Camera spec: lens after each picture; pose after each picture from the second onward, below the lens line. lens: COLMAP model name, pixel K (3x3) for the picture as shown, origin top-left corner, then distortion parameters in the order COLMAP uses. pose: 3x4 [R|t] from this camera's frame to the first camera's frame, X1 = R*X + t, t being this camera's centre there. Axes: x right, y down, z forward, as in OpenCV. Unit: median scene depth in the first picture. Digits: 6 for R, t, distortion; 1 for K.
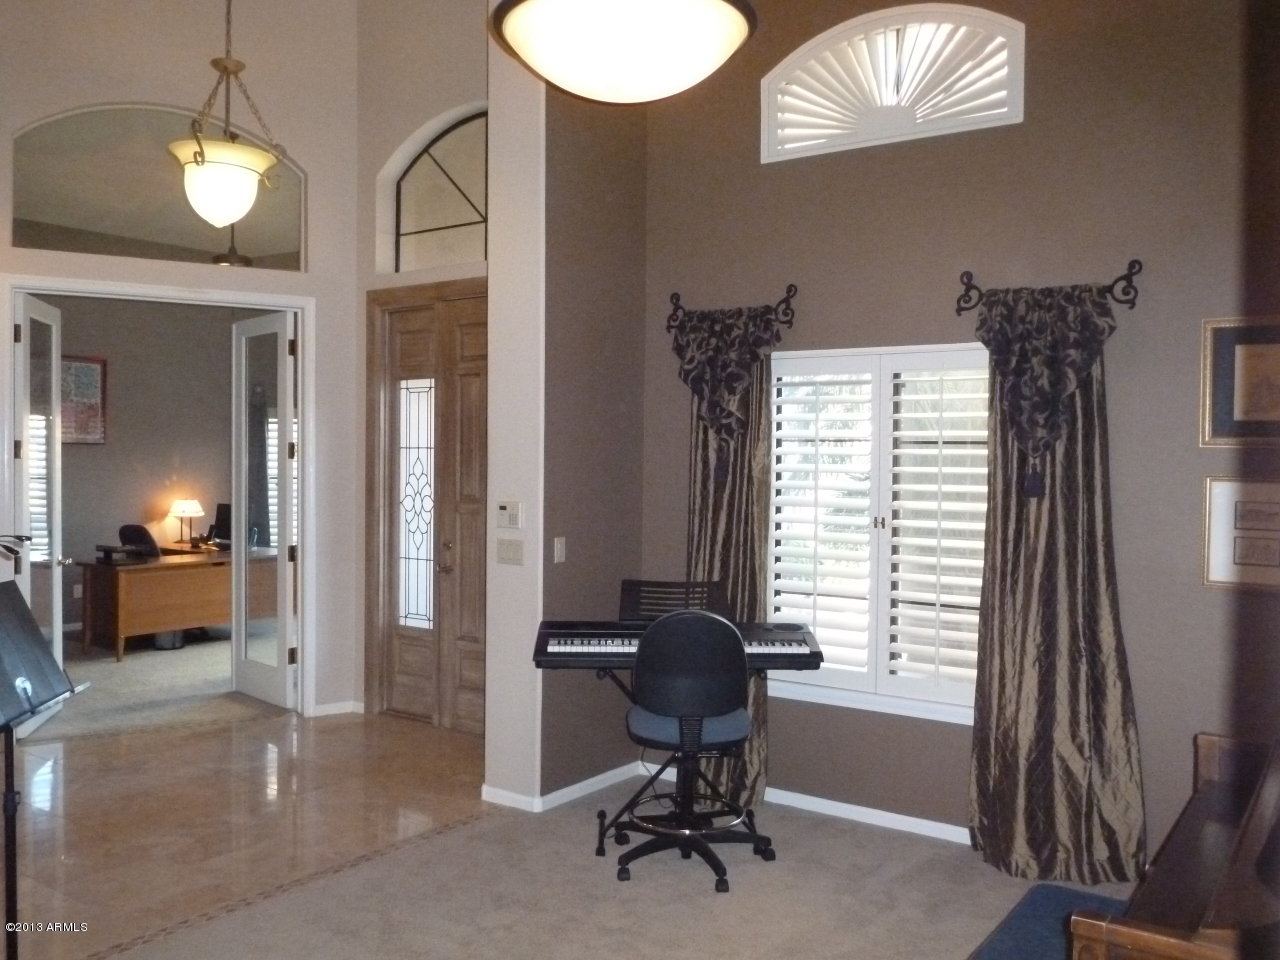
lens RADIAL K [[1353.0, 0, 640.0], [0, 1353.0, 480.0], [0, 0, 1]] dist [-0.053200, 0.007566]
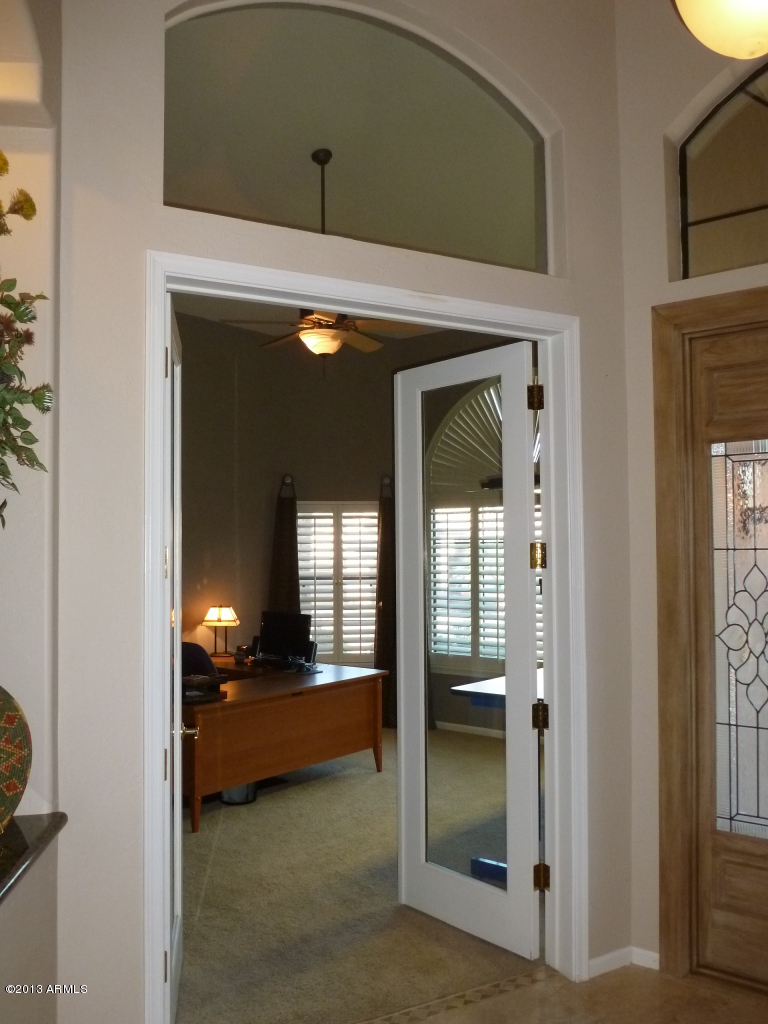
lens RADIAL K [[1177.5, 0, 384.0], [0, 1177.5, 512.0], [0, 0, 1]] dist [-0.010314, -0.000910]
pose [[0.996049, -0.015463, -0.087453, -0.282215], [0.011535, 0.998909, -0.045244, -0.017968], [0.088057, 0.044056, 0.995141, 0.431631]]
